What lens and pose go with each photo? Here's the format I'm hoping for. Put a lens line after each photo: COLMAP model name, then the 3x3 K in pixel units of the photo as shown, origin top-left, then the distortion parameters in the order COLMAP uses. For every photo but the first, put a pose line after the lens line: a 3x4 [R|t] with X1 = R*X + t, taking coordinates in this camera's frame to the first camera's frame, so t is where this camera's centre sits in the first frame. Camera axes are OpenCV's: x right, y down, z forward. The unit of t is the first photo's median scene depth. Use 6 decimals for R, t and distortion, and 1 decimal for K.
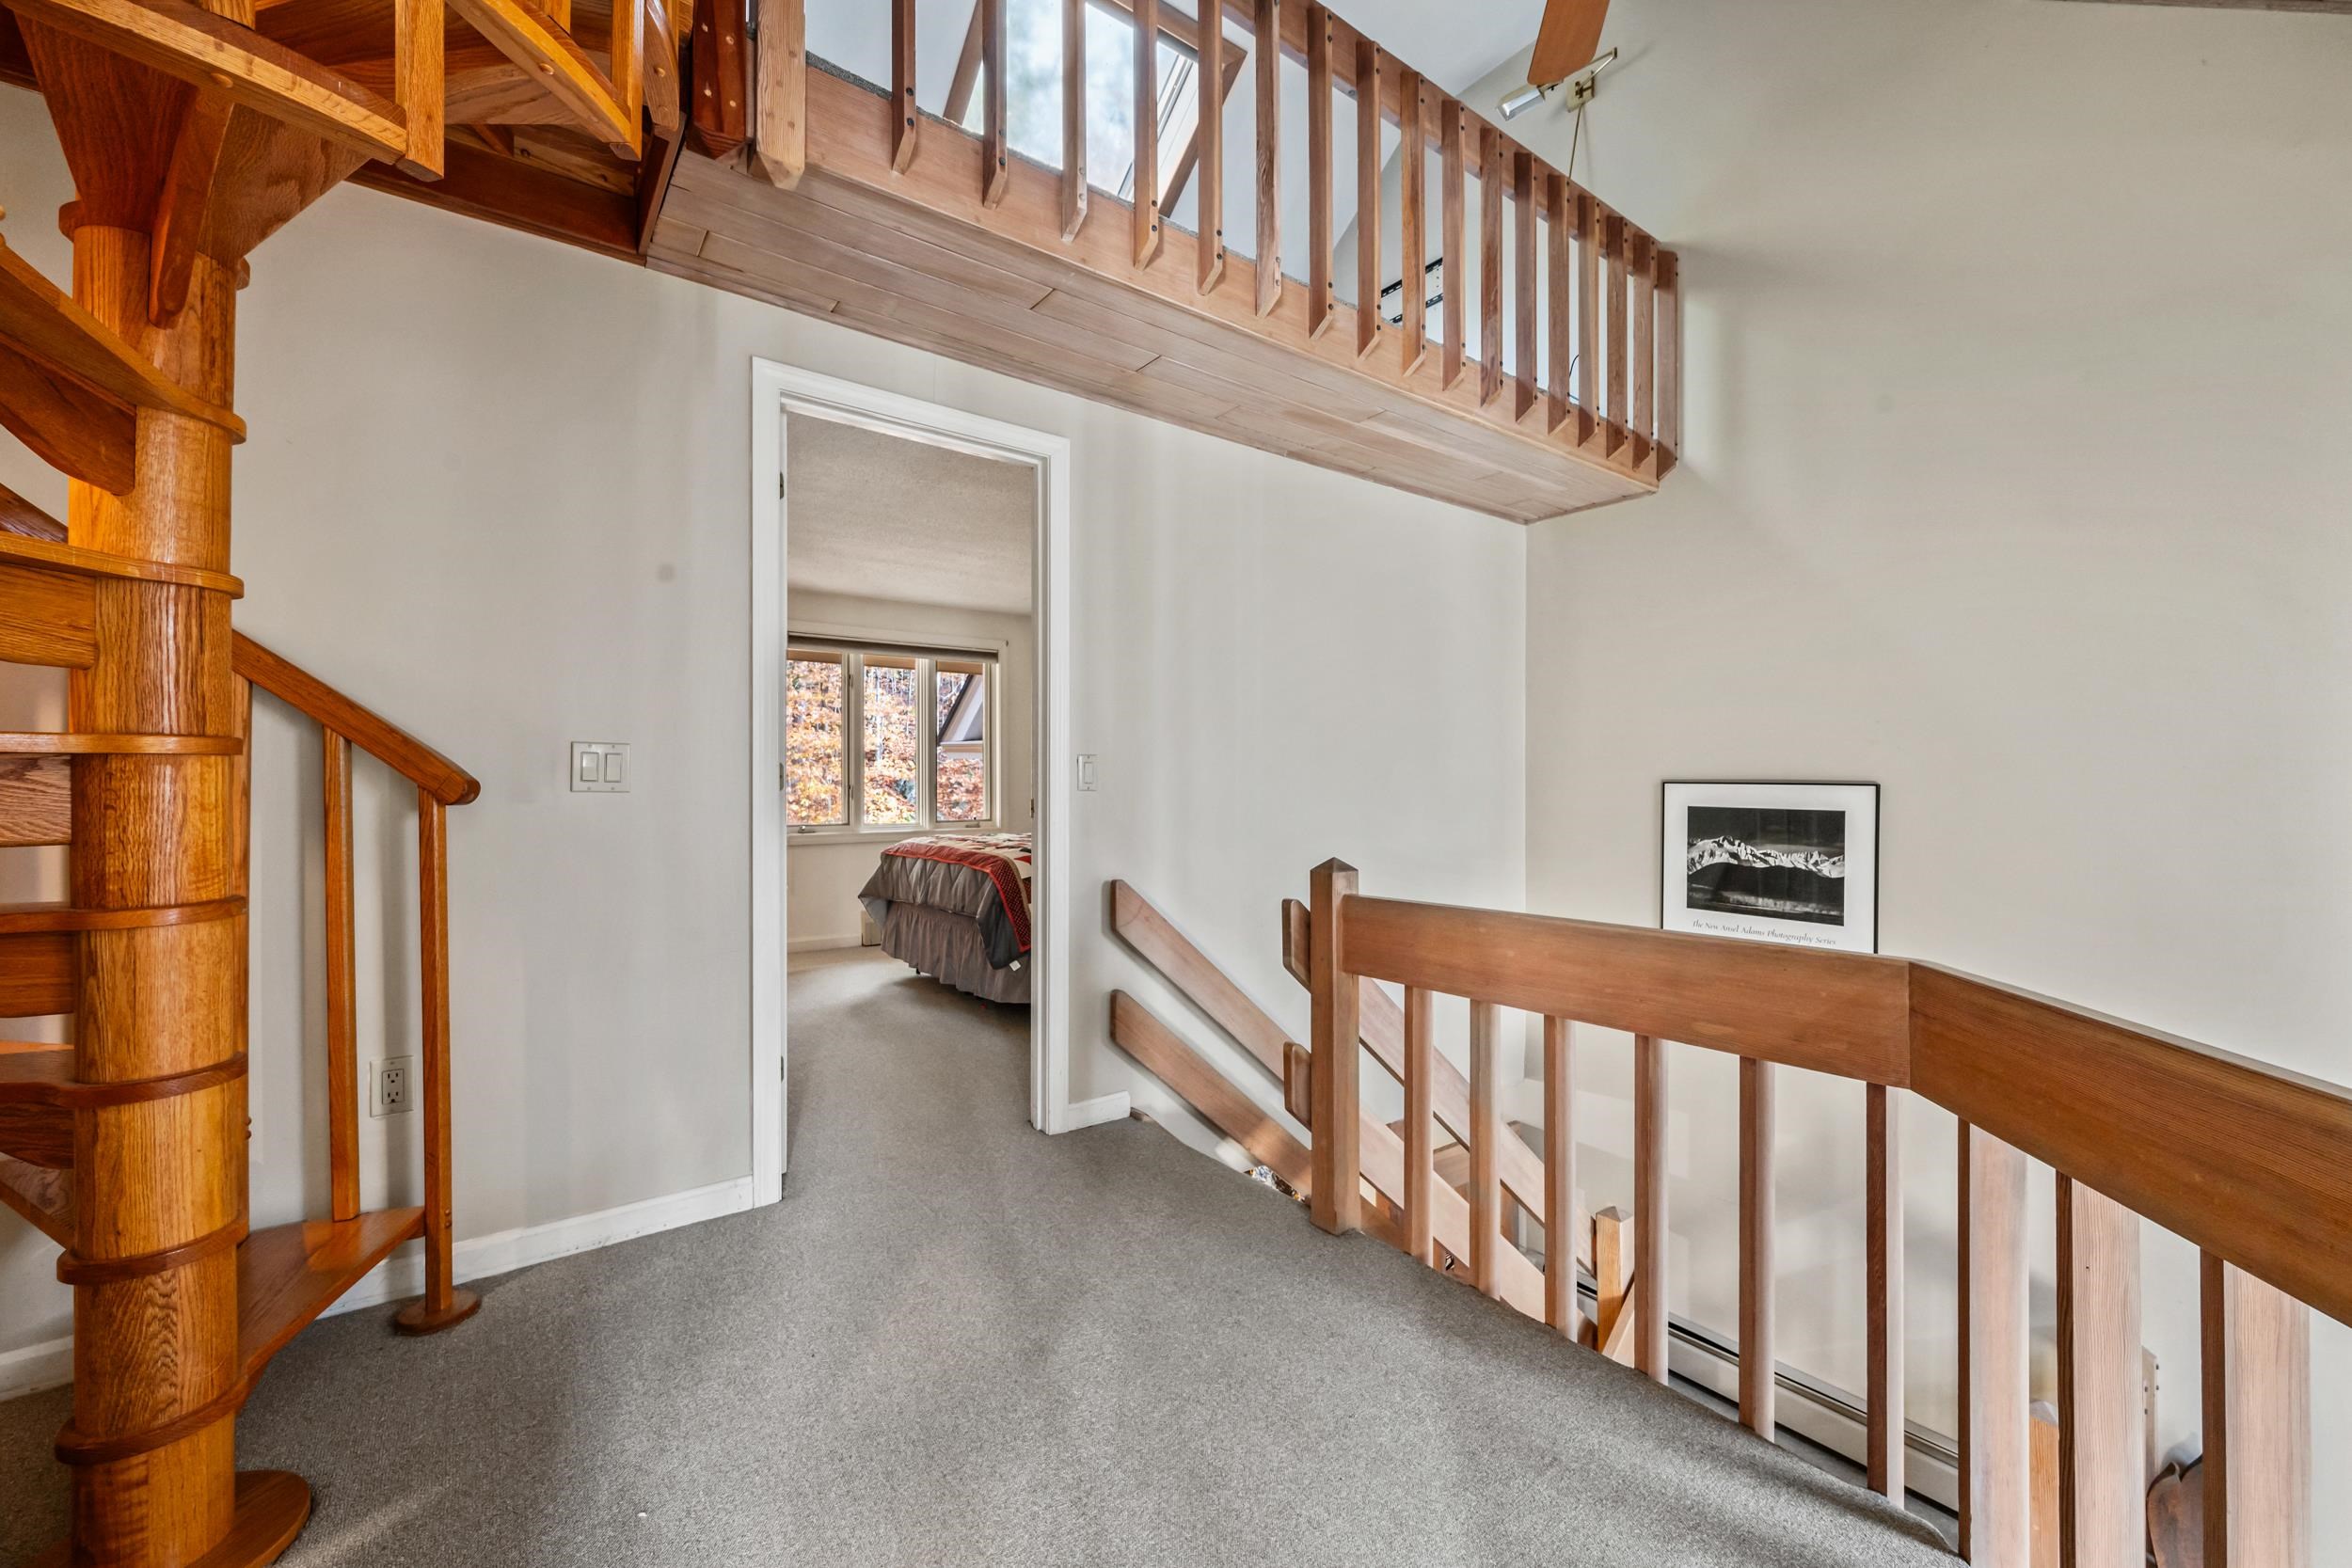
lens RADIAL K [[925.1, 0, 1182.3], [0, 925.1, 786.7], [0, 0, 1]] dist [-0.000447, -0.000659]
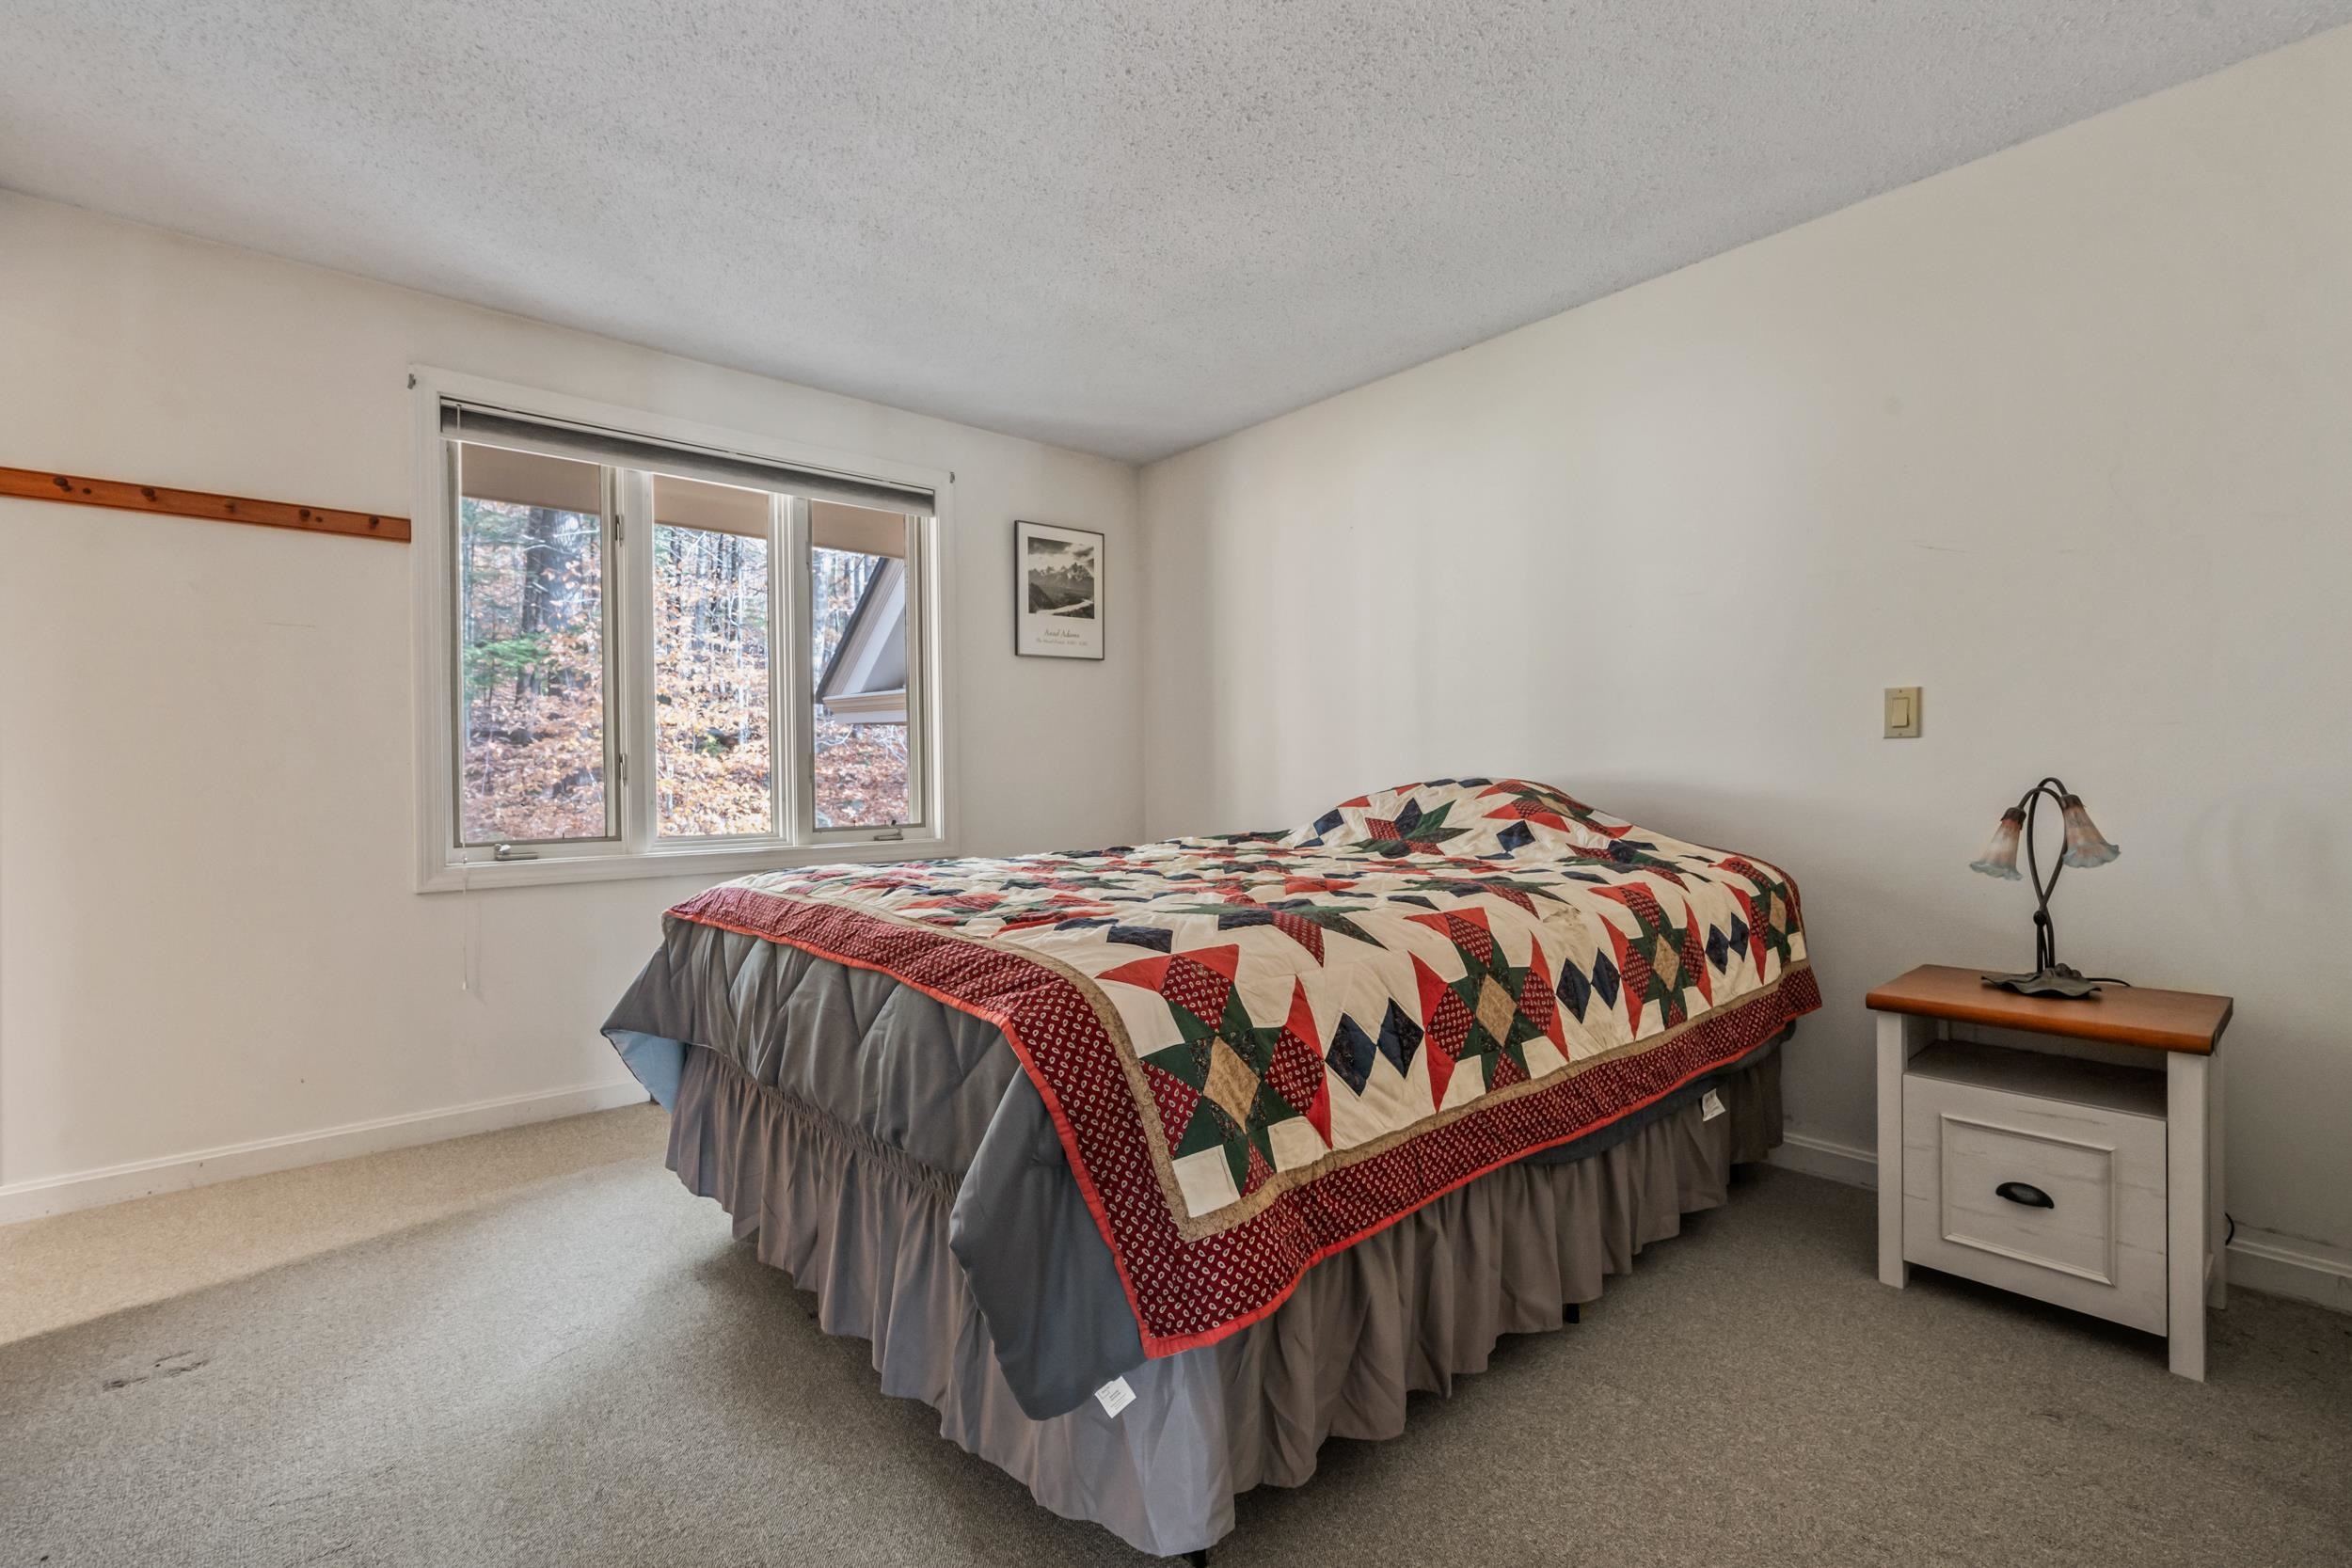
lens RADIAL K [[1144.8, 0, 1177.5], [0, 1144.8, 792.6], [0, 0, 1]] dist [-0.002760, -0.000139]
pose [[0.999098, -0.004642, 0.042217, -0.123183], [0.004245, 0.999946, 0.009493, 0.016508], [-0.042259, -0.009305, 0.999063, 0.479983]]
